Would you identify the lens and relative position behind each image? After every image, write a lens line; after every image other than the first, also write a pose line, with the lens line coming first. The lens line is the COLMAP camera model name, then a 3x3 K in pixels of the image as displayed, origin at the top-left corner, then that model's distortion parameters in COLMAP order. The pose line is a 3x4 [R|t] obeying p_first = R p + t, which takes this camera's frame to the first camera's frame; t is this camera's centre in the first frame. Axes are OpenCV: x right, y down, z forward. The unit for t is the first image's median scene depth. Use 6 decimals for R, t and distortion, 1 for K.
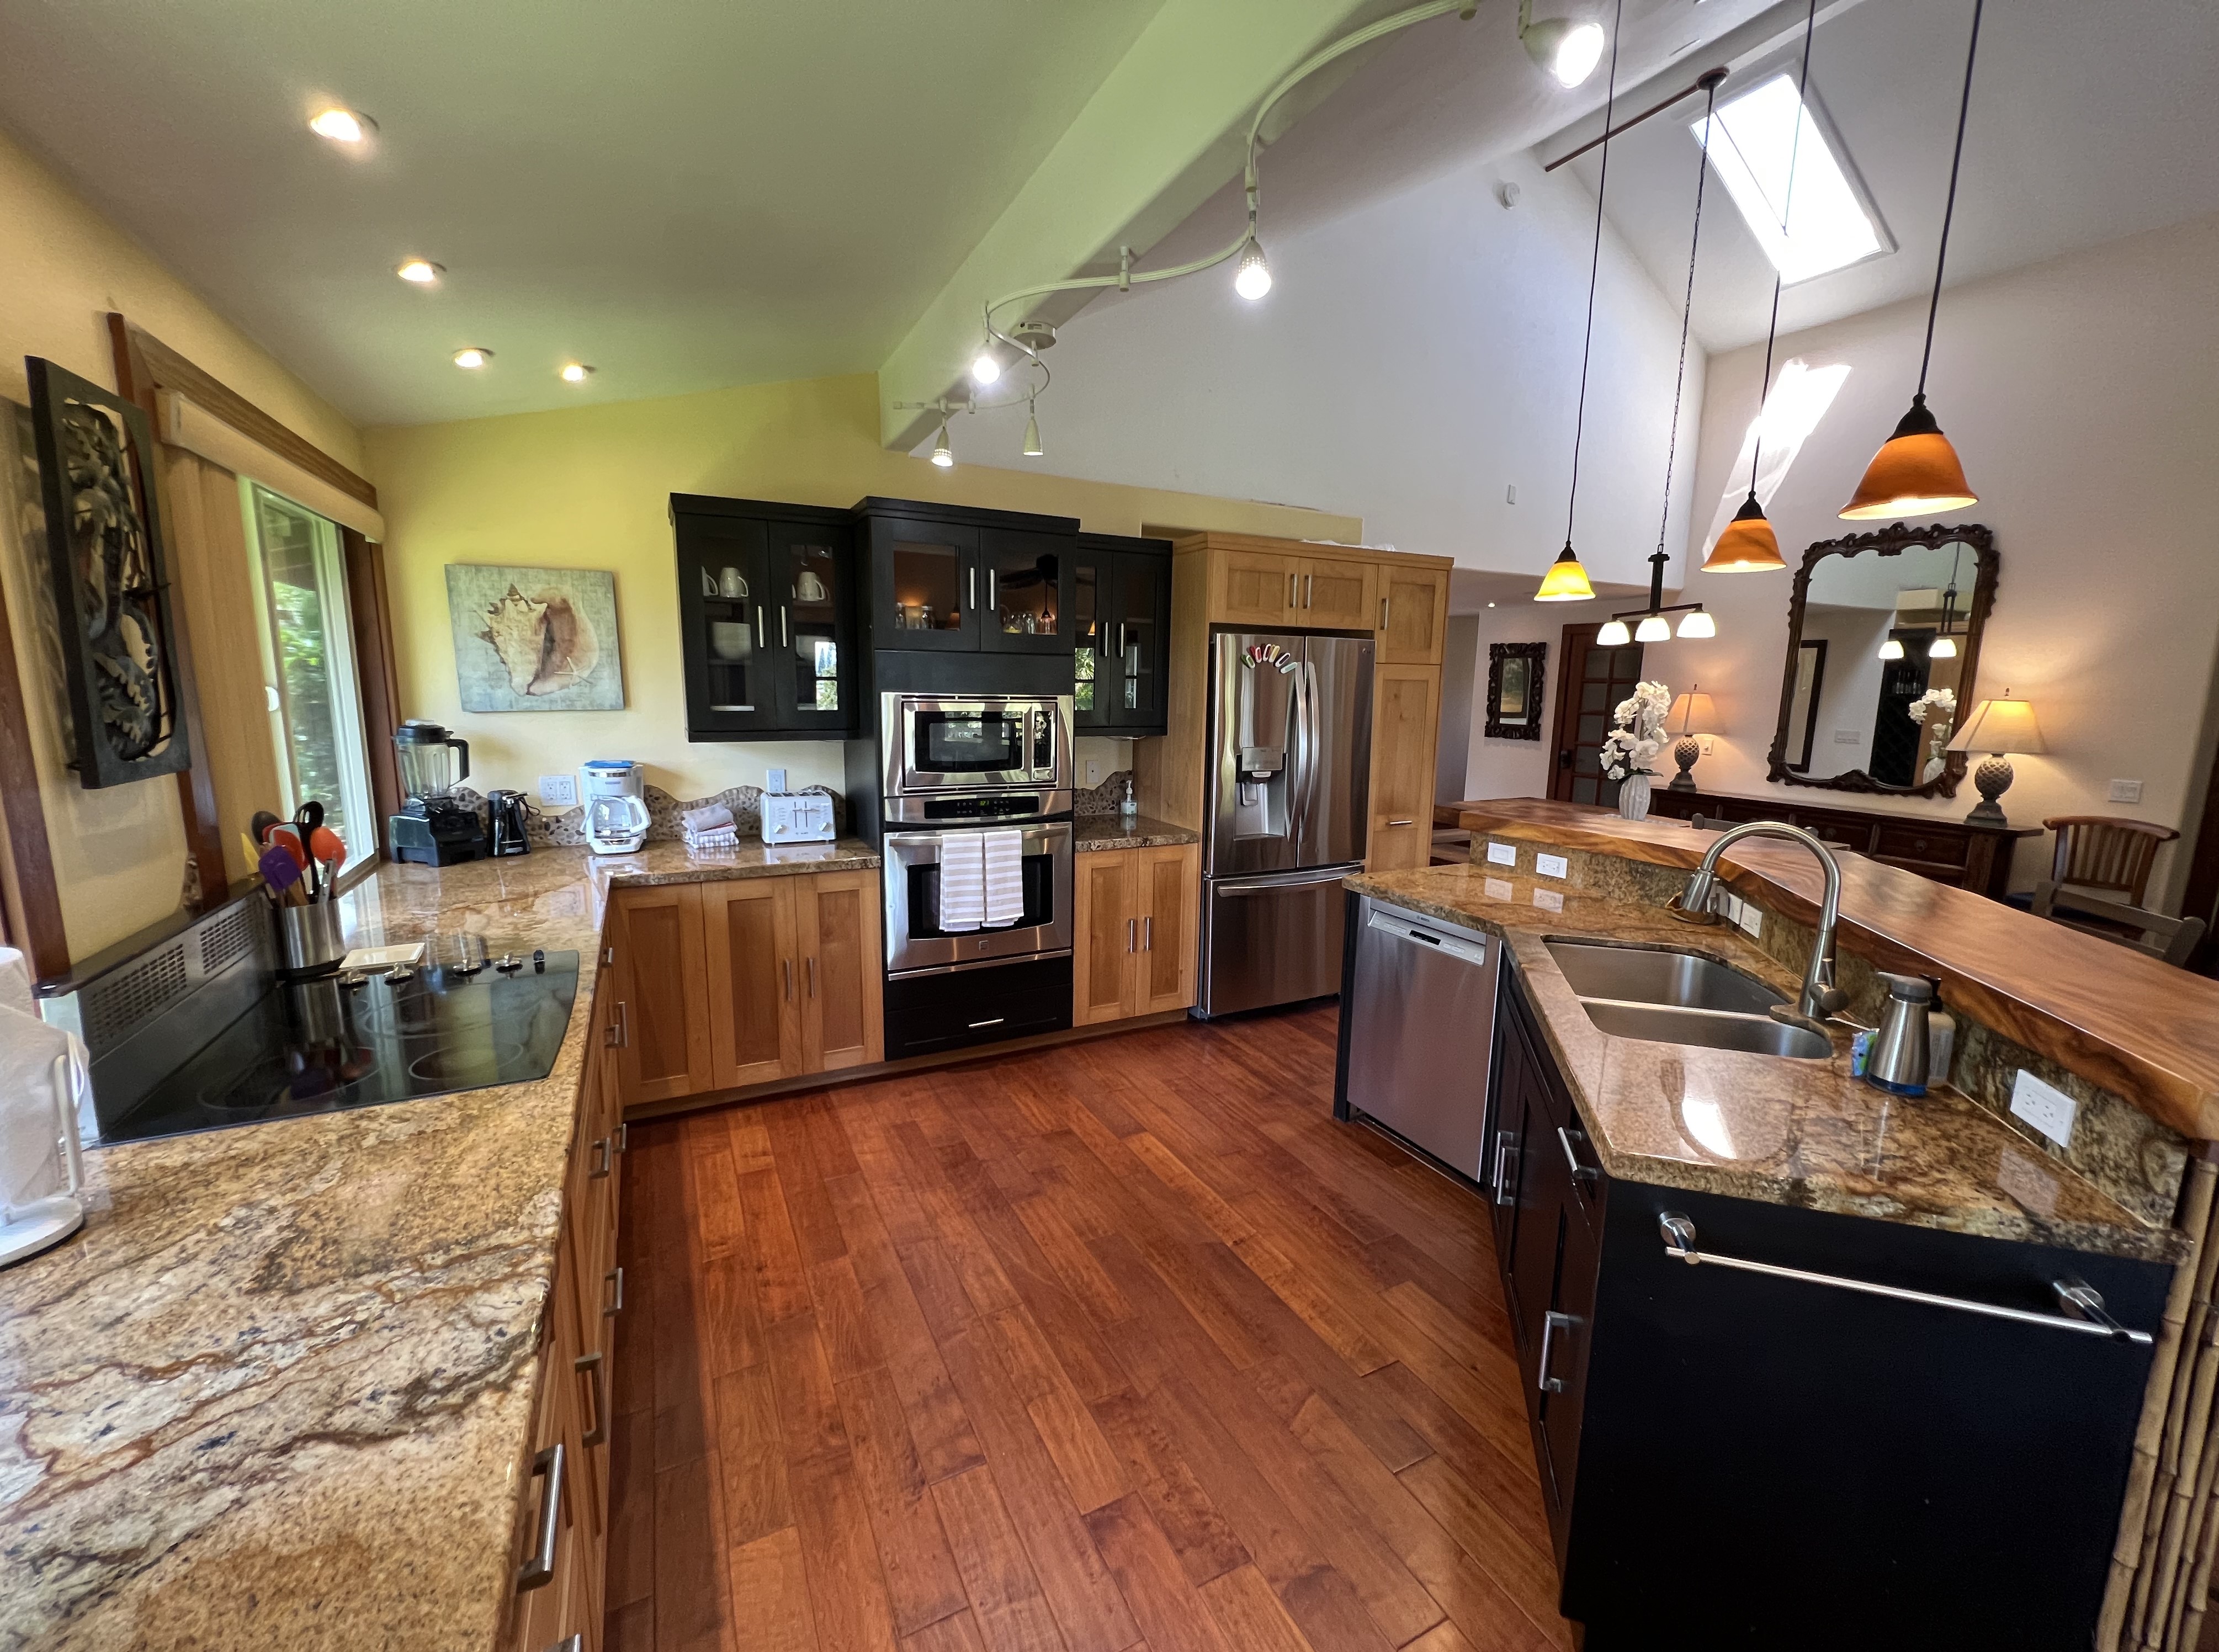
lens RADIAL K [[891.2, 0, 1120.4], [0, 891.2, 826.4], [0, 0, 1]] dist [-0.002038, 0.000165]
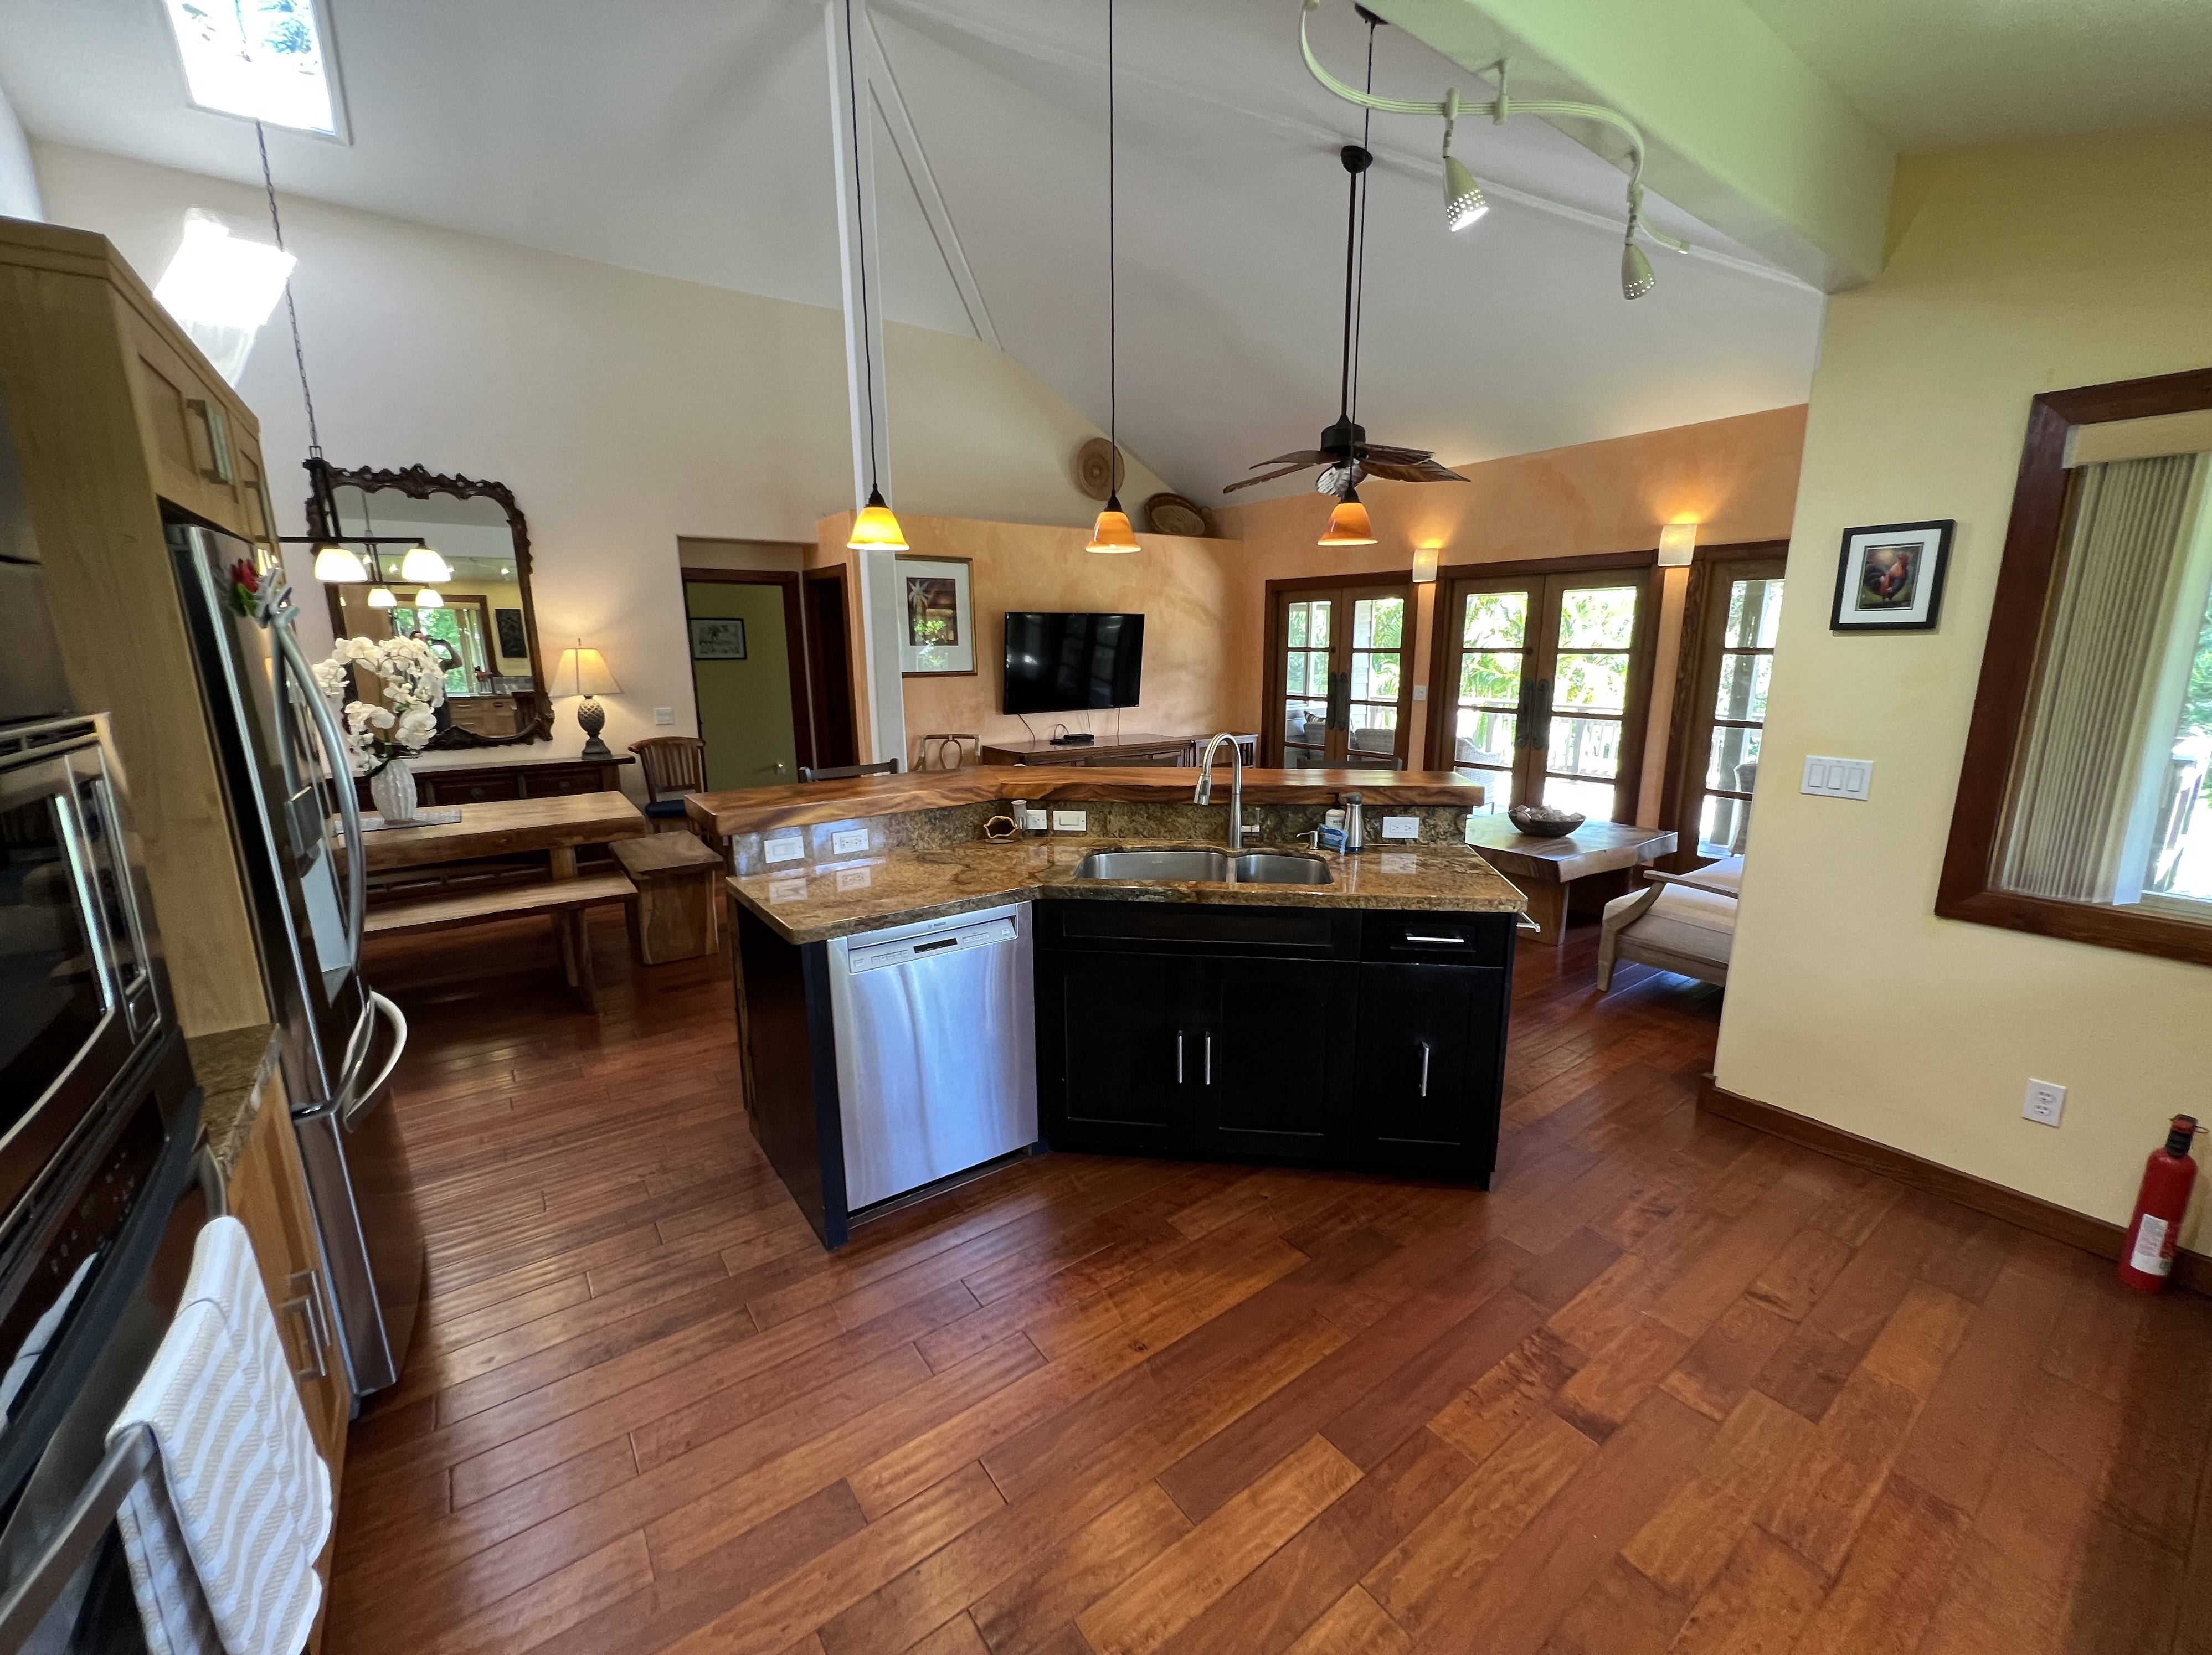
lens RADIAL K [[888.3, 0, 1108.9], [0, 888.3, 831.6], [0, 0, 1]] dist [-0.002038, 0.000165]
pose [[-0.148427, -0.223414, 0.963356, -0.259275], [0.161136, 0.955664, 0.246457, -0.088189], [-0.975707, 0.191812, -0.105846, 0.496874]]
